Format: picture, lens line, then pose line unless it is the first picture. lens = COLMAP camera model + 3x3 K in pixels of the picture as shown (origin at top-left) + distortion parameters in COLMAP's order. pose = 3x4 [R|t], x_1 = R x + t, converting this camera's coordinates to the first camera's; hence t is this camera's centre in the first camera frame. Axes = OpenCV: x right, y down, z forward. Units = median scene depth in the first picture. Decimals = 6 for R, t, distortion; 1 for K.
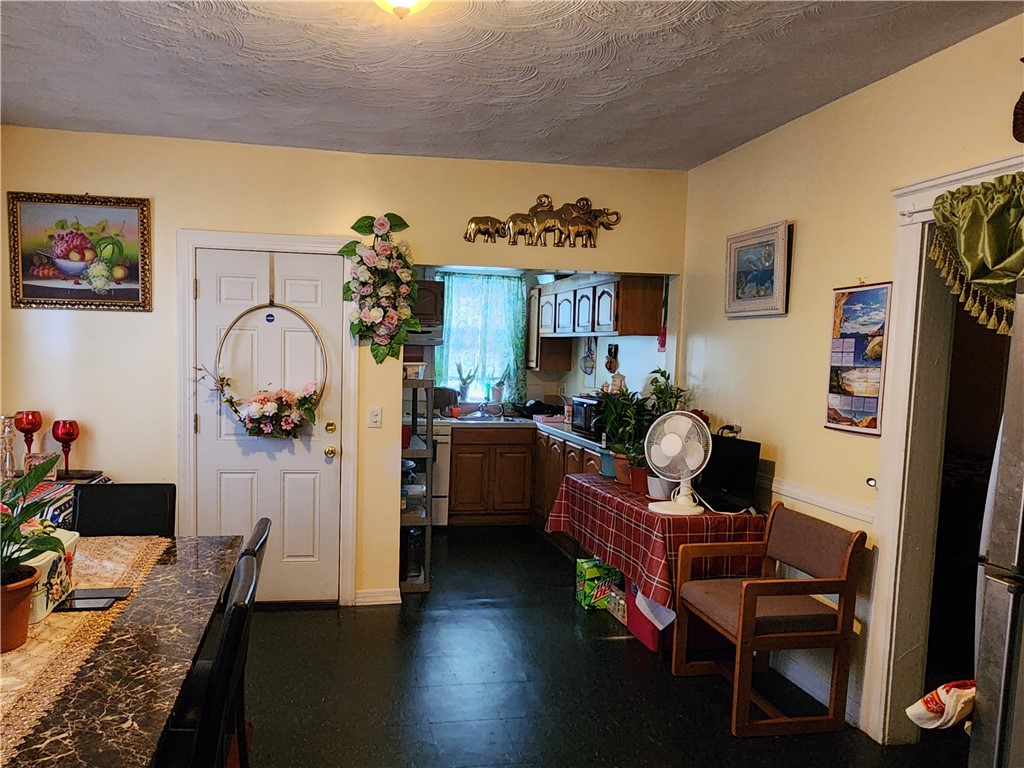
lens RADIAL K [[808.5, 0, 512.0], [0, 808.5, 384.0], [0, 0, 1]] dist [-0.003626, -0.002459]
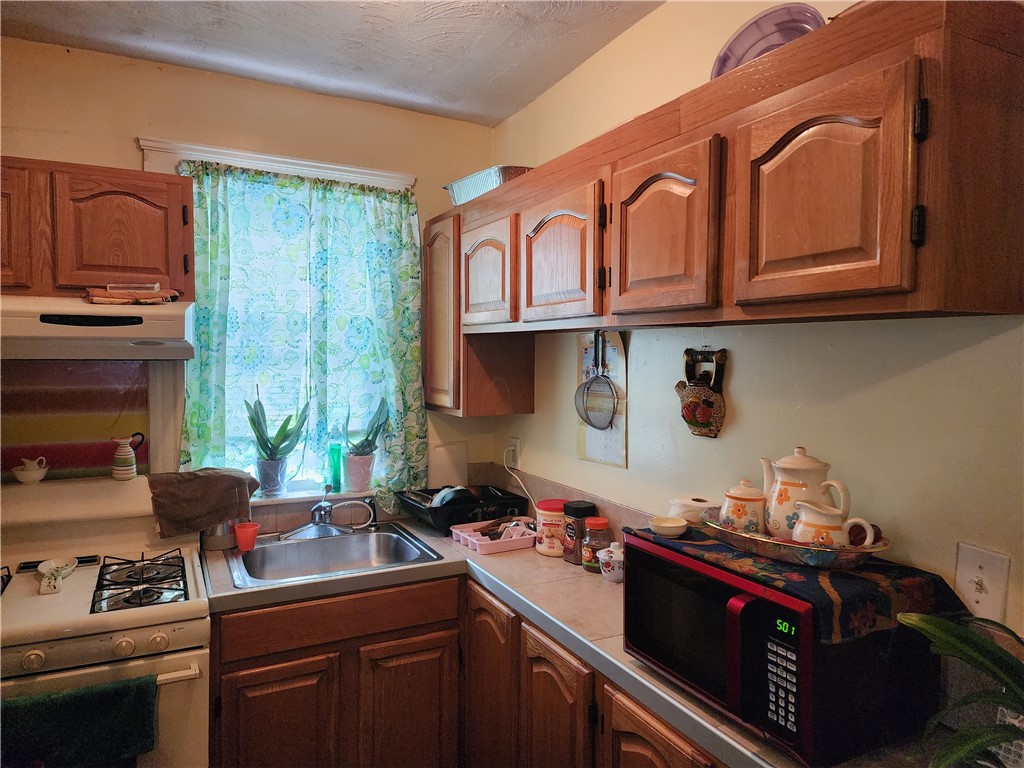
lens RADIAL K [[615.5, 0, 512.0], [0, 615.5, 384.0], [0, 0, 1]] dist [0.050969, 0.000028]
pose [[0.972522, -0.031451, 0.230677, -0.013423], [0.028124, 0.999448, 0.017698, -0.036828], [-0.231106, -0.010724, 0.972869, 0.679632]]
